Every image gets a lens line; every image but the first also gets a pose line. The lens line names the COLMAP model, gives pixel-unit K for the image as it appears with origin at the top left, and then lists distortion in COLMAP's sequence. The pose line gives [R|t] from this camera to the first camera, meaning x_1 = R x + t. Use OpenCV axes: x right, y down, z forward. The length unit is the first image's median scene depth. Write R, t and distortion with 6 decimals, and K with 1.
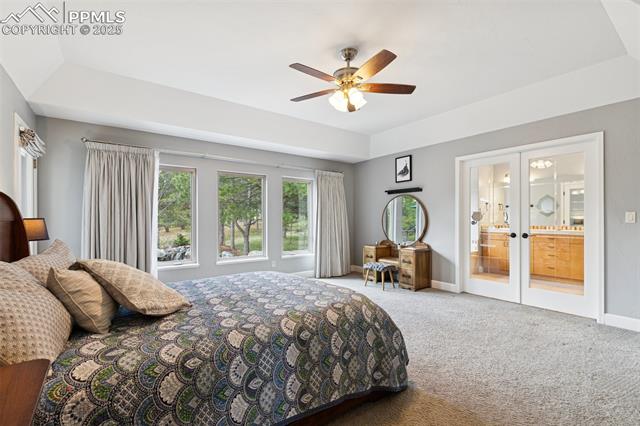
lens RADIAL K [[294.3, 0, 309.7], [0, 294.3, 216.3], [0, 0, 1]] dist [0.007498, -0.000311]
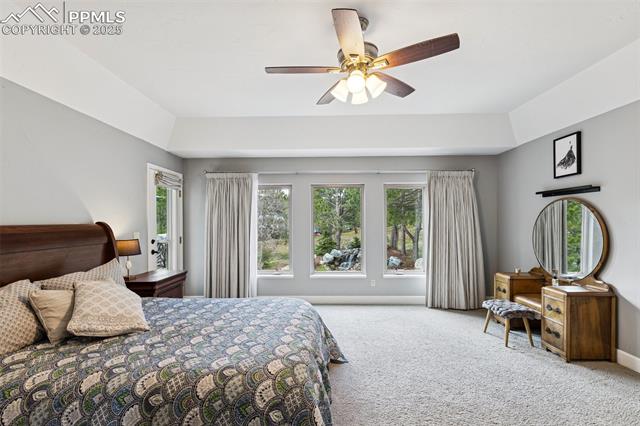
lens RADIAL K [[294.3, 0, 319.4], [0, 294.3, 216.8], [0, 0, 1]] dist [0.007498, -0.000311]
pose [[0.793687, -0.009302, -0.608255, 0.308054], [0.012855, 0.999916, 0.001482, -0.043804], [0.608191, -0.008995, 0.793740, 0.209074]]
